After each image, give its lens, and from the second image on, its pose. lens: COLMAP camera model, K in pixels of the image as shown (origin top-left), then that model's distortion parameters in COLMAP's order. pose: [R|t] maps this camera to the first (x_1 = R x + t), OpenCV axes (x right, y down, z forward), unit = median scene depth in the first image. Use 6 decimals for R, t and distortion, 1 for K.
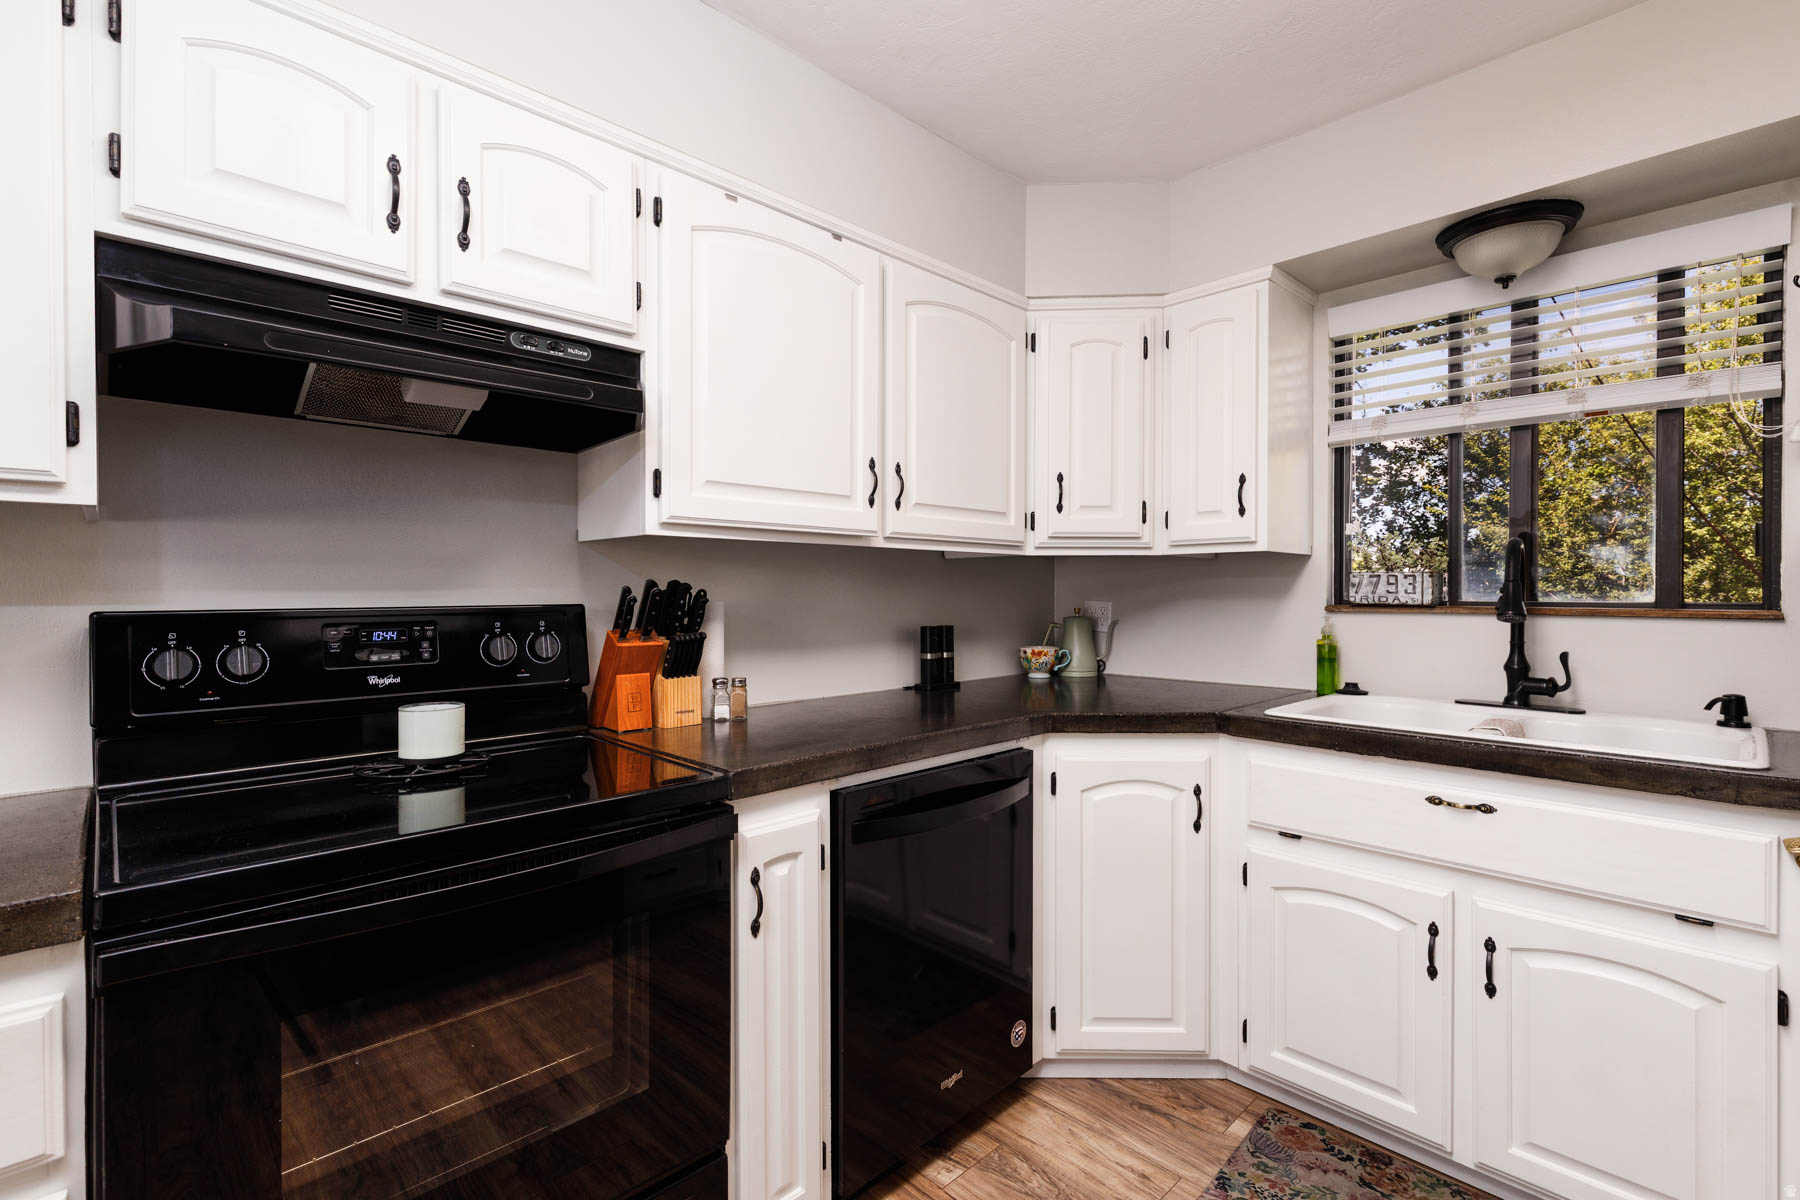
lens RADIAL K [[809.4, 0, 902.0], [0, 809.4, 596.4], [0, 0, 1]] dist [0.004813, 0.000619]
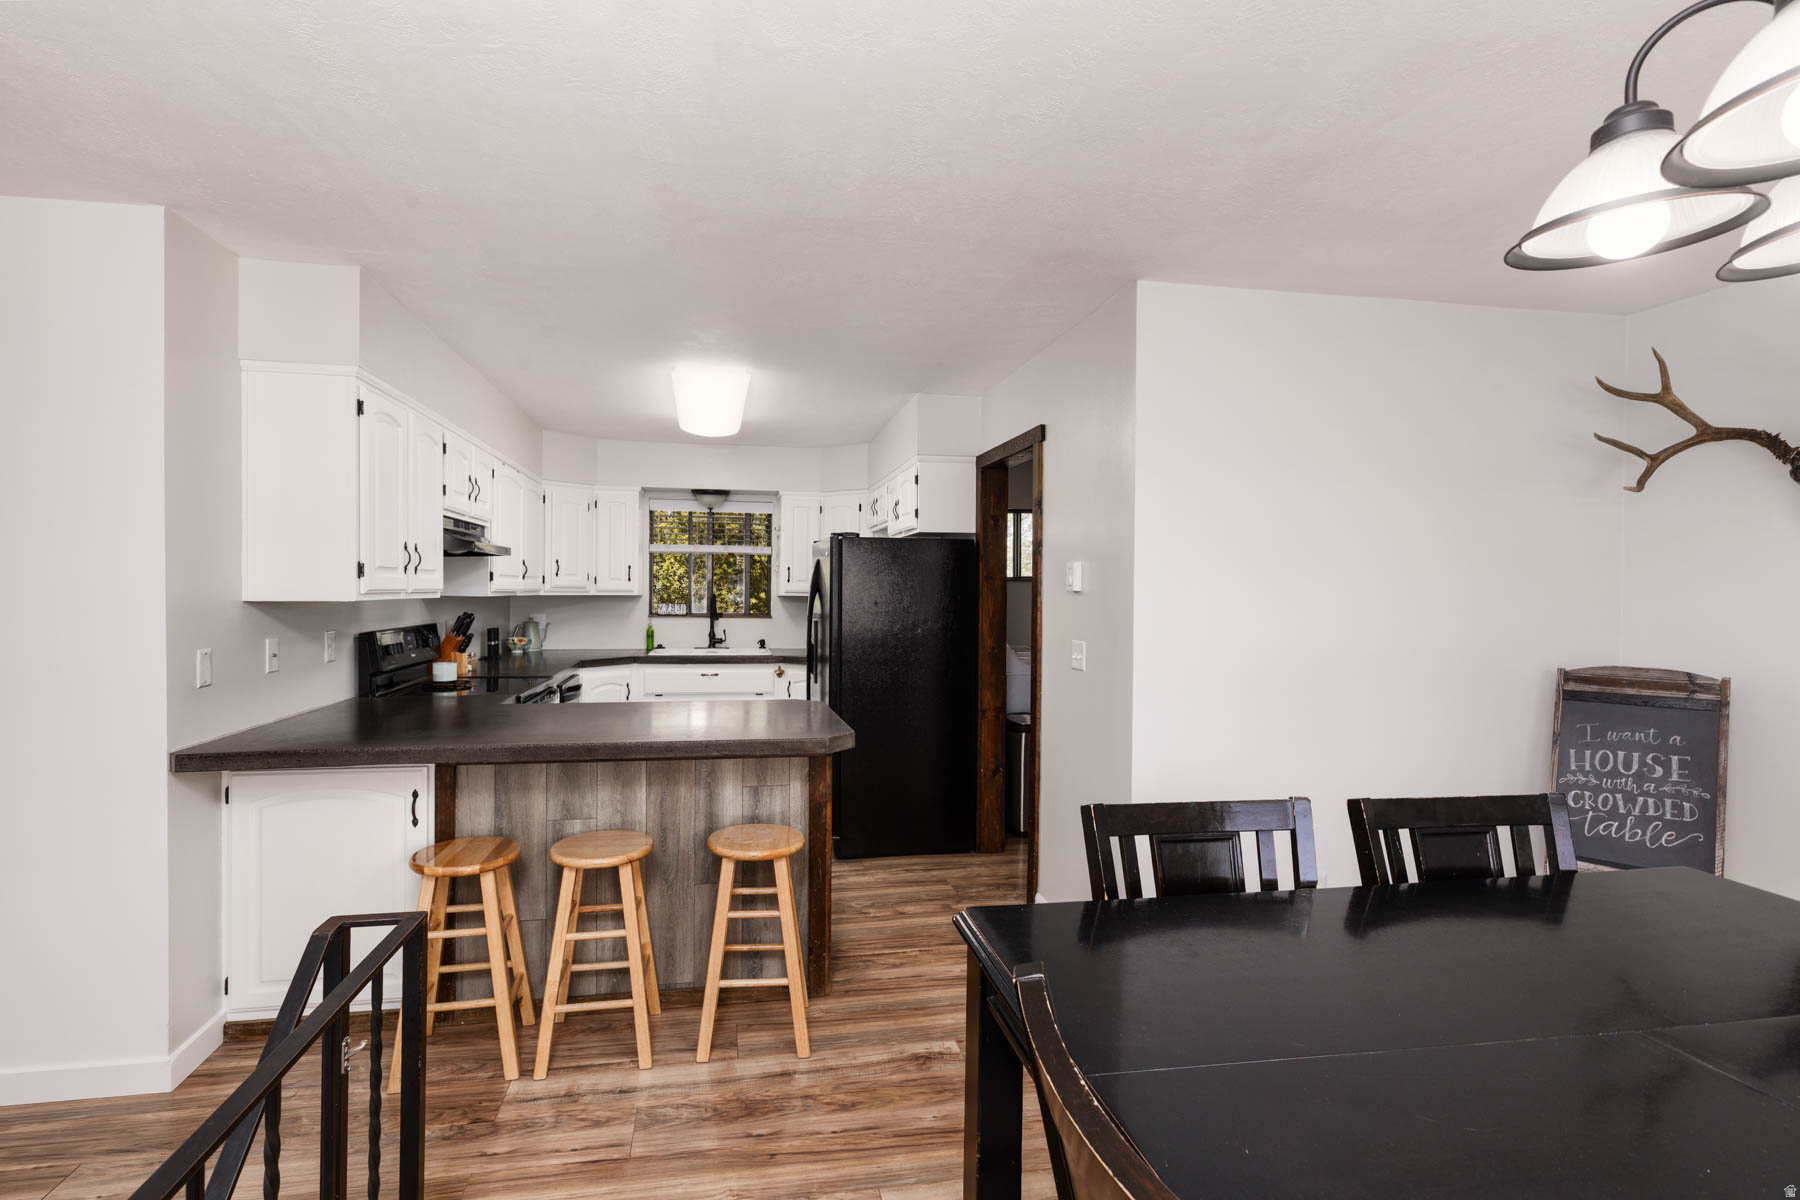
lens RADIAL K [[809.4, 0, 902.0], [0, 809.4, 596.4], [0, 0, 1]] dist [0.004813, 0.000619]
pose [[0.529500, 0.001159, 0.848309, -1.311849], [-0.004953, 0.999986, 0.001726, -0.060522], [-0.848295, -0.005115, 0.529499, -1.103156]]
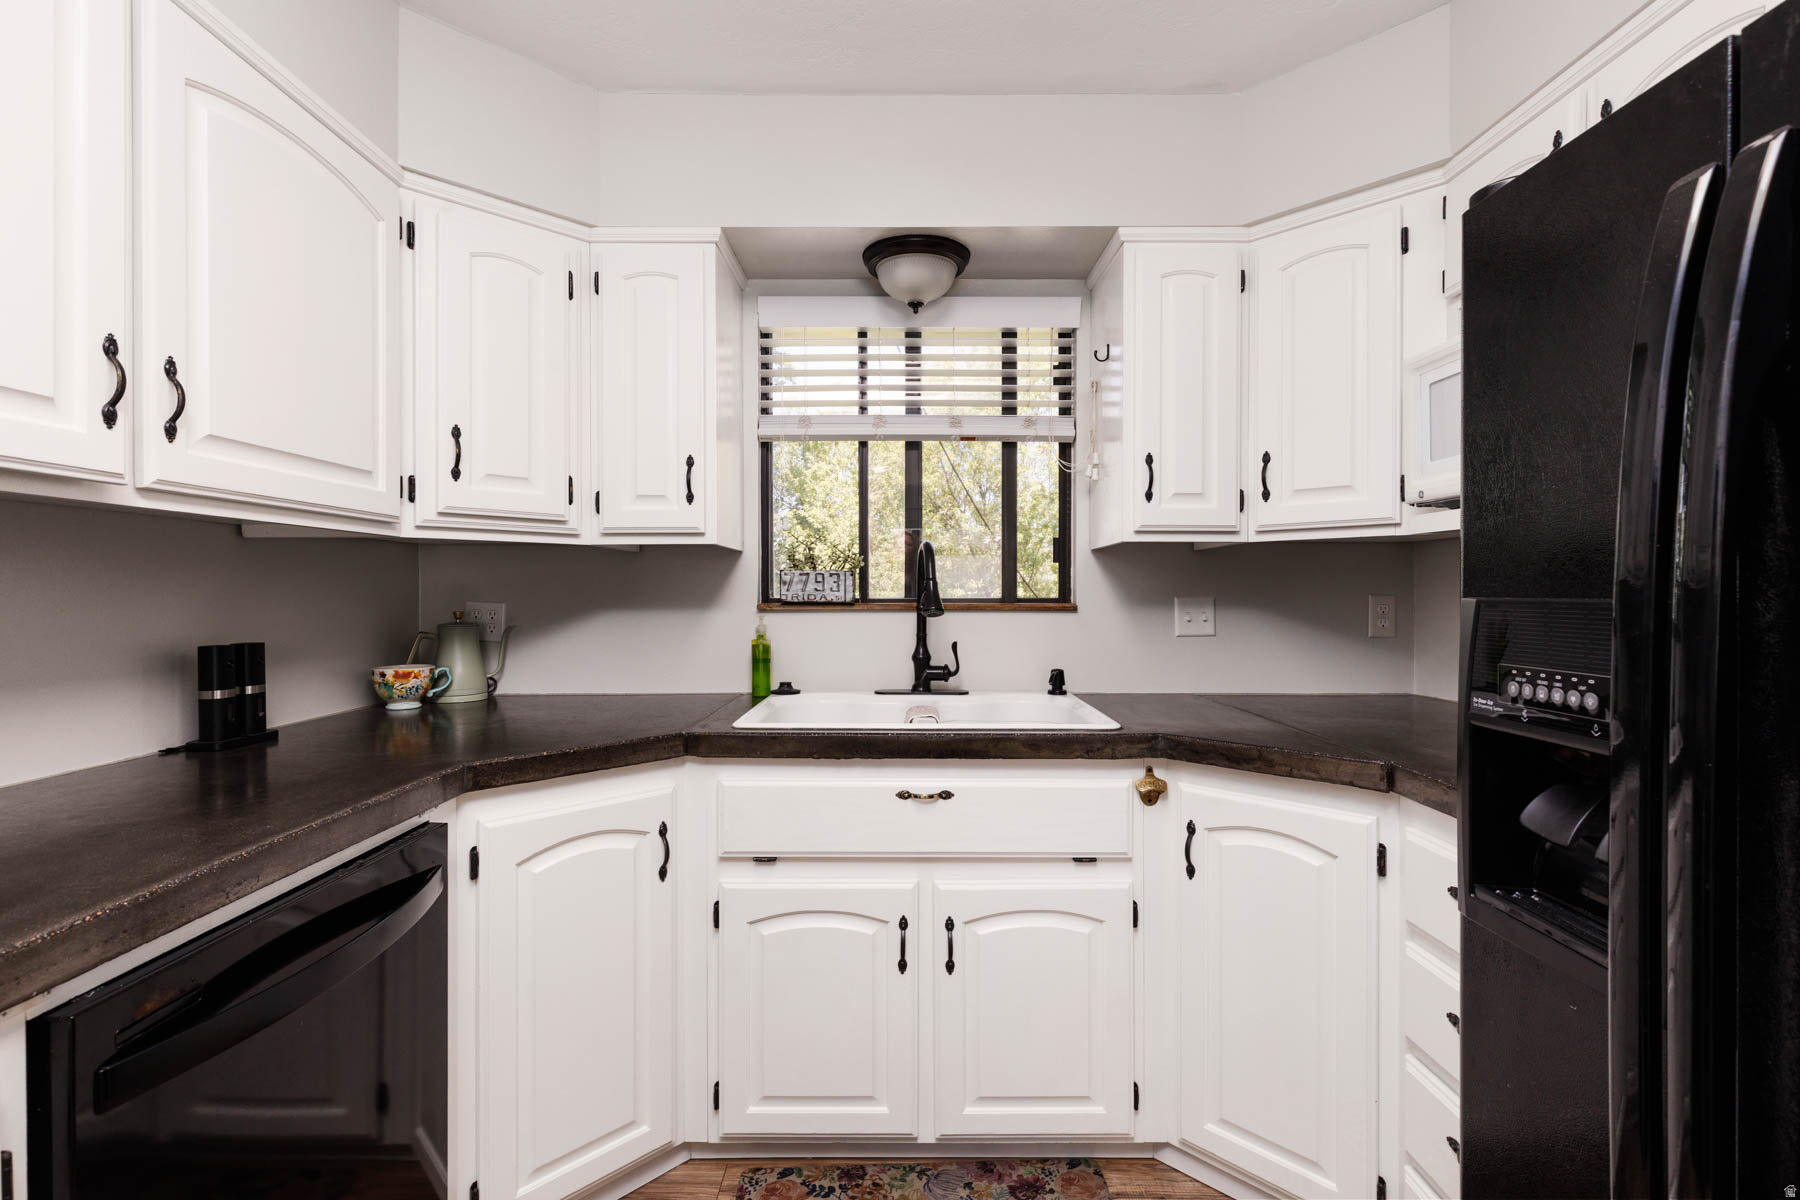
lens RADIAL K [[809.4, 0, 902.0], [0, 809.4, 596.4], [0, 0, 1]] dist [0.004813, 0.000619]
pose [[0.700249, -0.005145, 0.713880, -0.047214], [0.006278, 0.999980, 0.001049, 0.002349], [-0.713871, 0.003747, 0.700267, 0.221080]]
